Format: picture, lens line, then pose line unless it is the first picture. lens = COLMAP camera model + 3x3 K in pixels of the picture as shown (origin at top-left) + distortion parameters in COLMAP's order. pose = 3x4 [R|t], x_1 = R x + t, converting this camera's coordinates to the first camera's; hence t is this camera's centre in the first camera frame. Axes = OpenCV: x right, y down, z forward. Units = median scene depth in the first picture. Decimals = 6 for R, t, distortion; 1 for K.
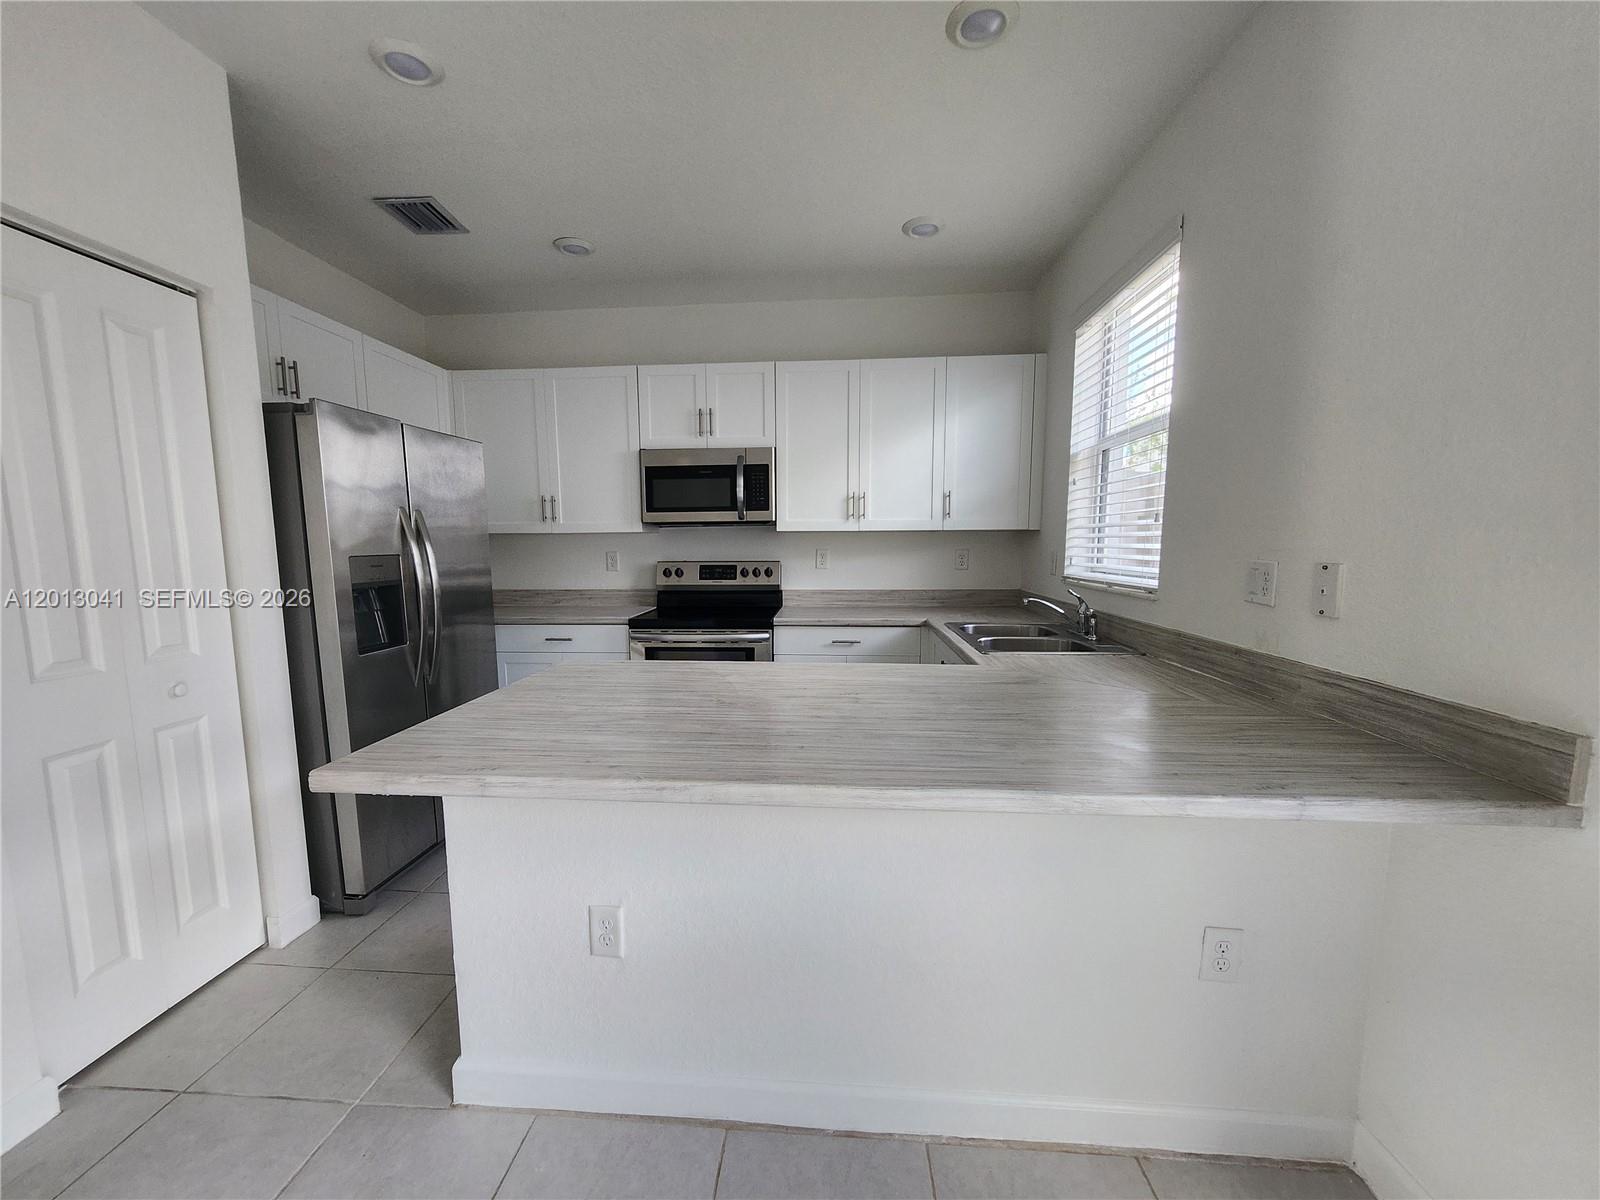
lens RADIAL K [[632.1, 0, 794.1], [0, 632.1, 618.1], [0, 0, 1]] dist [-0.002976, 0.003968]
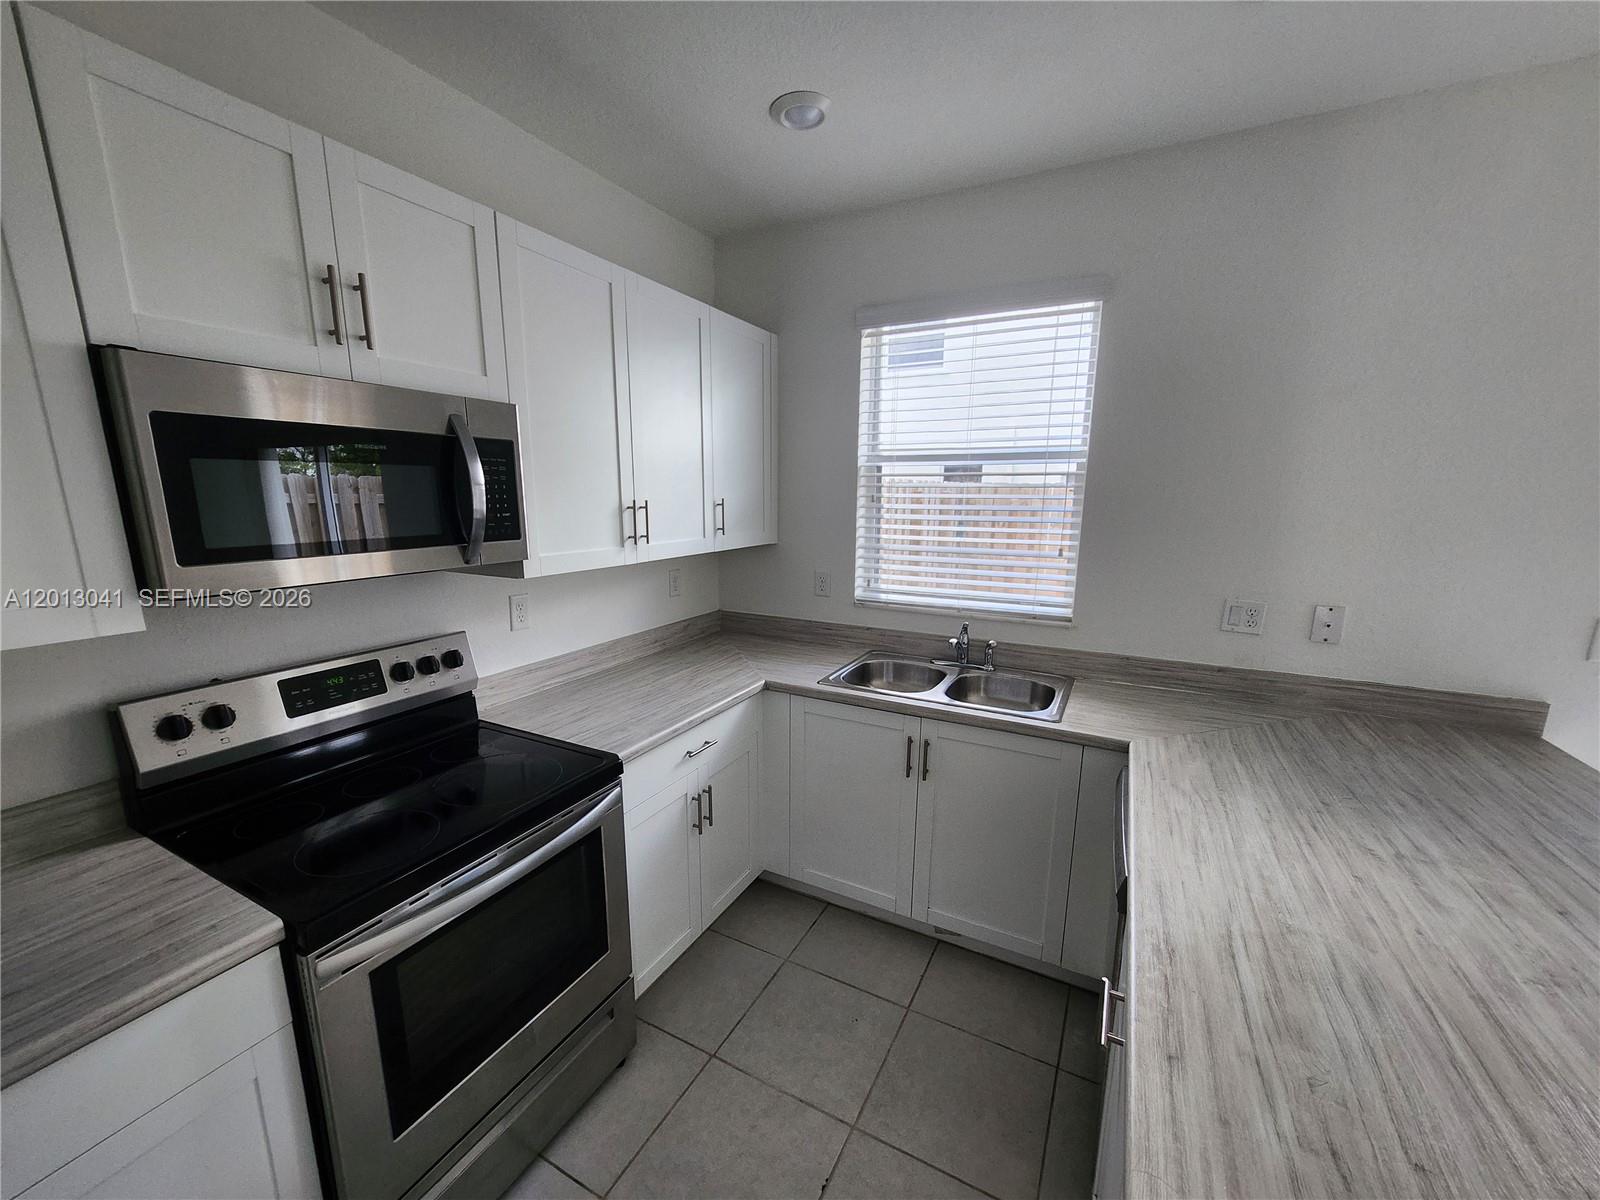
lens RADIAL K [[632.1, 0, 794.1], [0, 632.1, 618.1], [0, 0, 1]] dist [-0.002976, 0.003968]
pose [[0.411771, -0.171650, 0.894975, -0.404657], [0.099585, 0.984694, 0.143039, -0.164659], [-0.905829, 0.030227, 0.422563, 0.635943]]
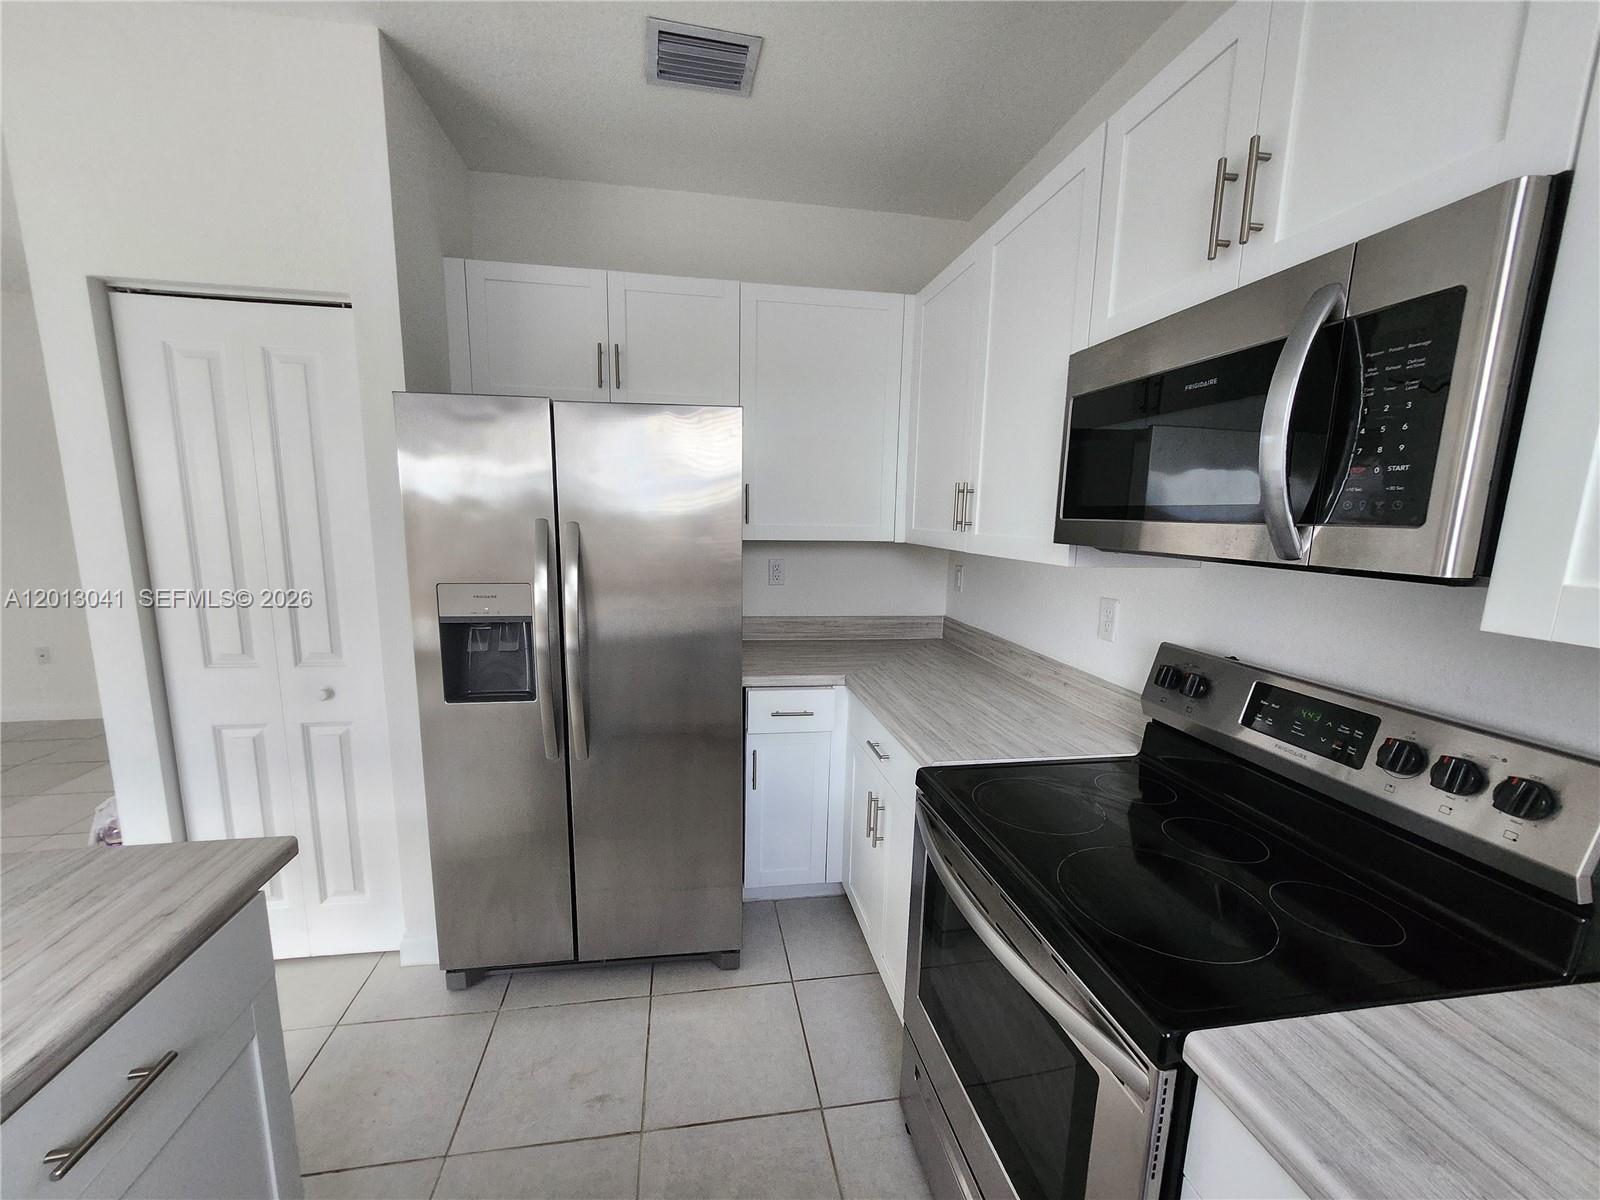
lens RADIAL K [[632.1, 0, 794.1], [0, 632.1, 618.1], [0, 0, 1]] dist [-0.002976, 0.003968]
pose [[0.227673, 0.173411, -0.958172, 0.115250], [-0.138618, 0.979765, 0.144381, -0.147430], [0.963820, 0.099948, 0.247104, 0.784817]]
